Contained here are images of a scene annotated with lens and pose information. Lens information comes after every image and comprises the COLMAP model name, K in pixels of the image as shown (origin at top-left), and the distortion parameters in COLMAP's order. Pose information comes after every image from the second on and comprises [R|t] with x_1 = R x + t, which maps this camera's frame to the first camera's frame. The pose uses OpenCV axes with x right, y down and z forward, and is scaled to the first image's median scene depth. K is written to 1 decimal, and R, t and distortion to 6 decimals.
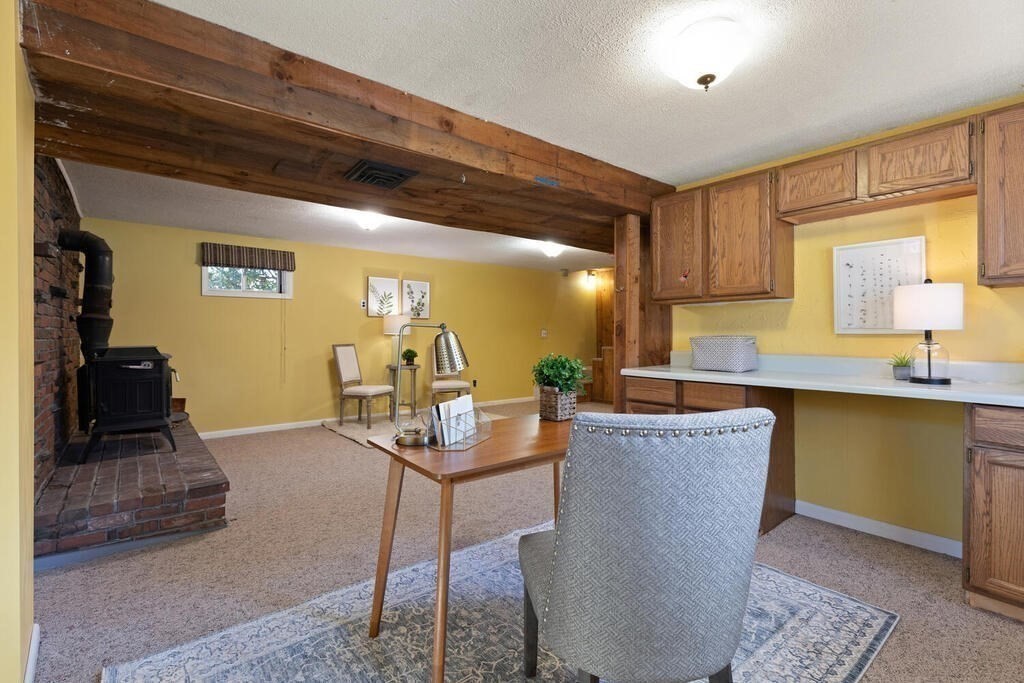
lens RADIAL K [[465.4, 0, 510.1], [0, 465.4, 331.1], [0, 0, 1]] dist [0.003718, 0.000036]
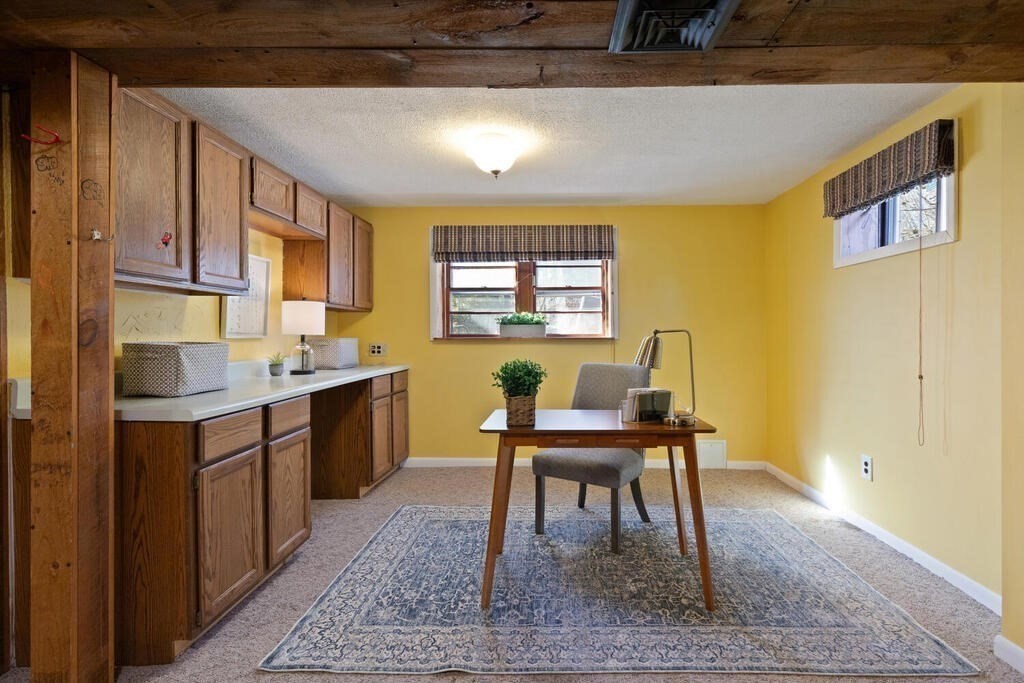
lens RADIAL K [[481.6, 0, 555.6], [0, 481.6, 339.3], [0, 0, 1]] dist [0.002266, -0.000188]
pose [[-0.780748, -0.001762, 0.624844, -0.638204], [-0.001158, 0.999998, 0.001373, 0.009670], [-0.624845, 0.000348, -0.780749, 1.884720]]
